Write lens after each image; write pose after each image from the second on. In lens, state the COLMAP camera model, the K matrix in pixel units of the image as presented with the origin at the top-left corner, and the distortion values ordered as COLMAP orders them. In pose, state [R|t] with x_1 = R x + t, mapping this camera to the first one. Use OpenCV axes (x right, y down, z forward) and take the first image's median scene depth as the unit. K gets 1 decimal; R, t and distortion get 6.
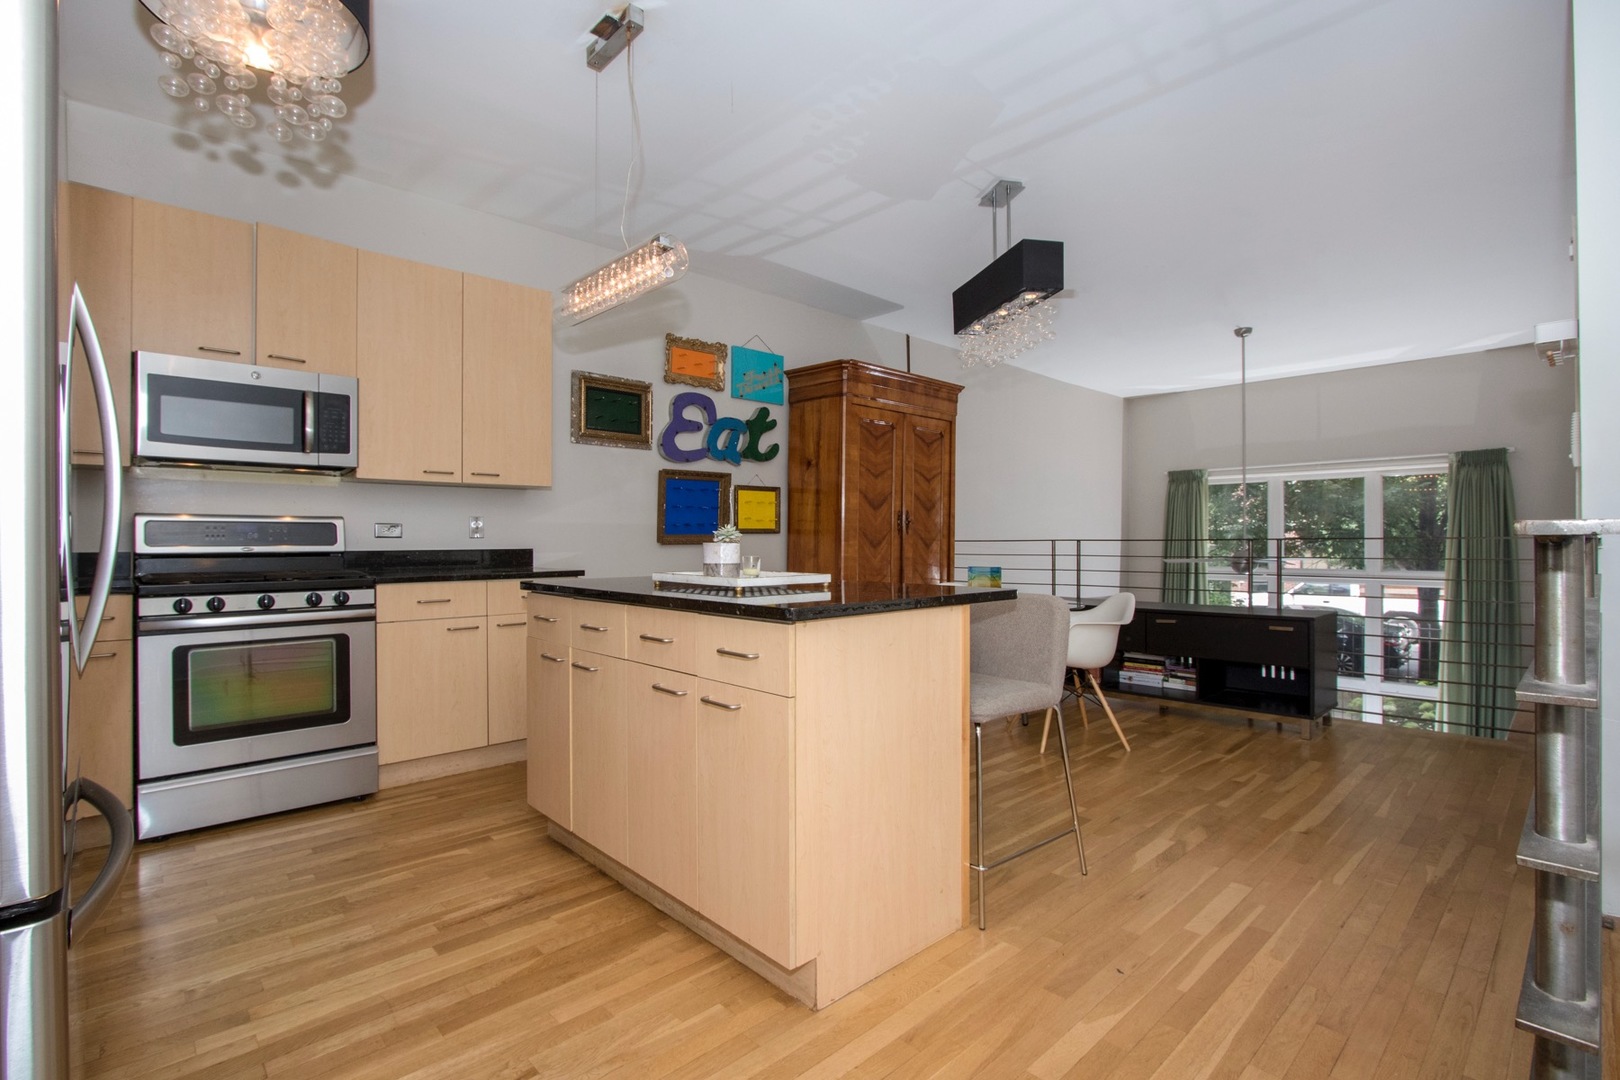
lens RADIAL K [[753.2, 0, 810.0], [0, 753.2, 540.0], [0, 0, 1]] dist [0.000212, 0.000012]
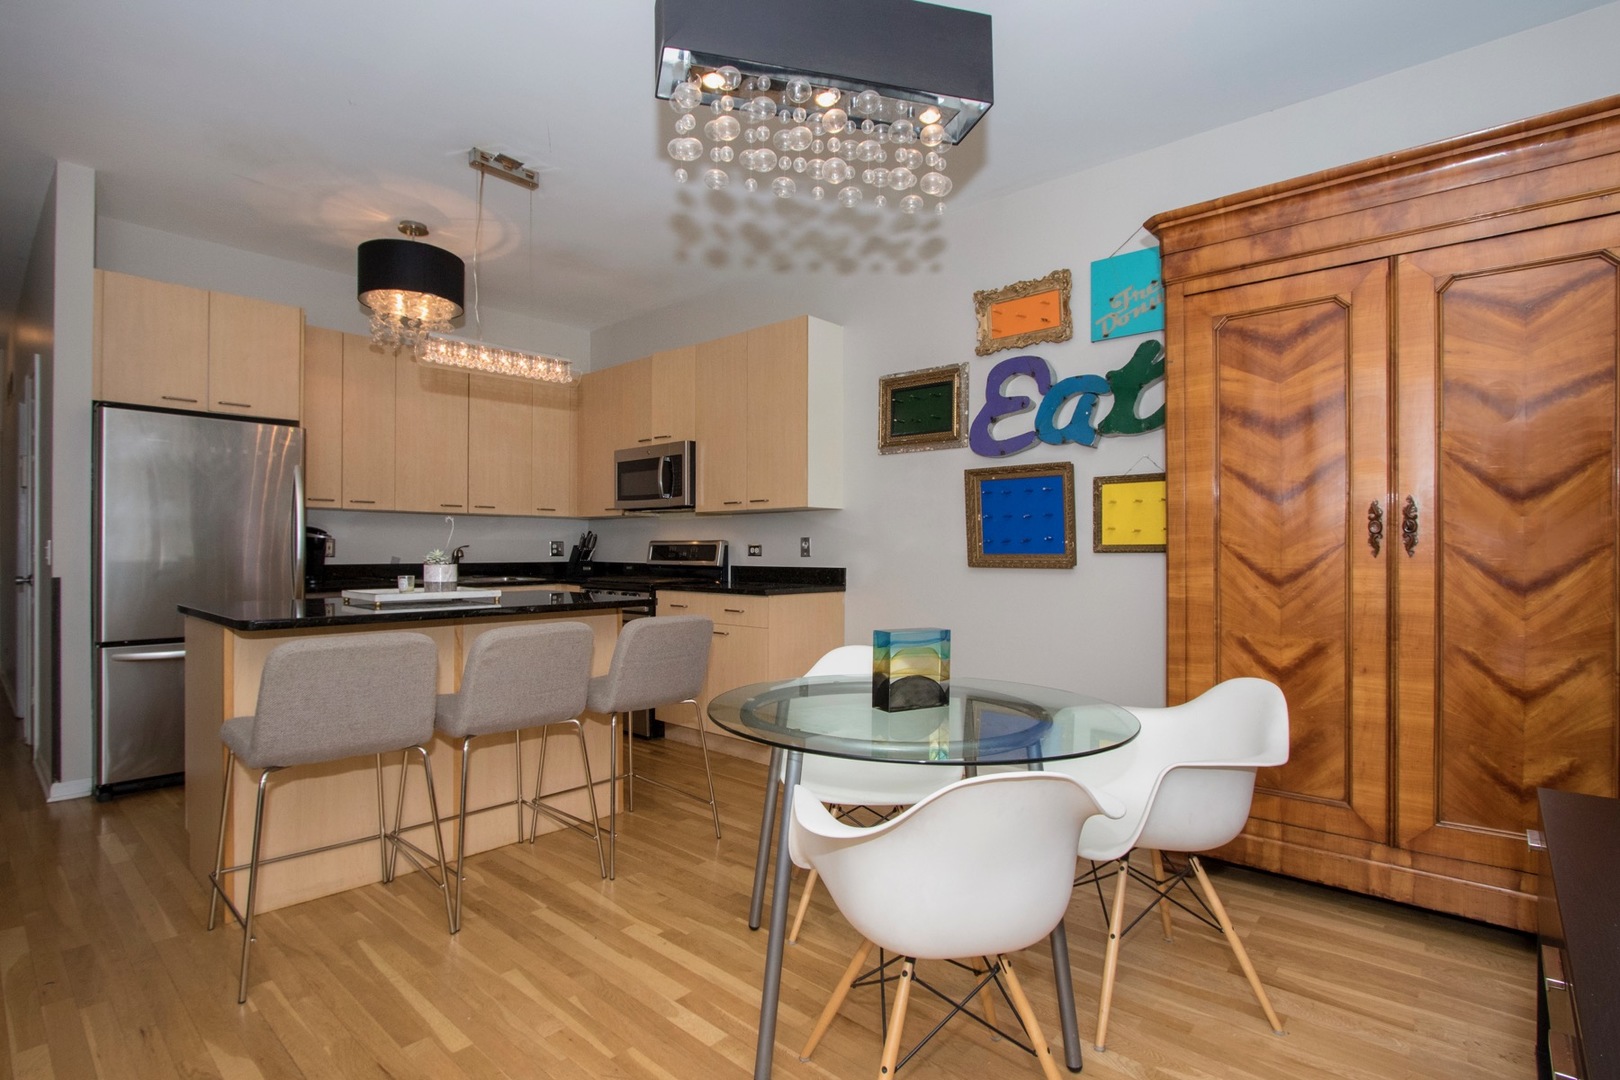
lens RADIAL K [[777.4, 0, 810.0], [0, 777.4, 540.0], [0, 0, 1]] dist [-0.000904, -0.000038]
pose [[0.098330, -0.003315, -0.995148, 0.571886], [-0.002681, 0.999990, -0.003596, -0.018032], [0.995150, 0.003022, 0.098320, 0.739607]]
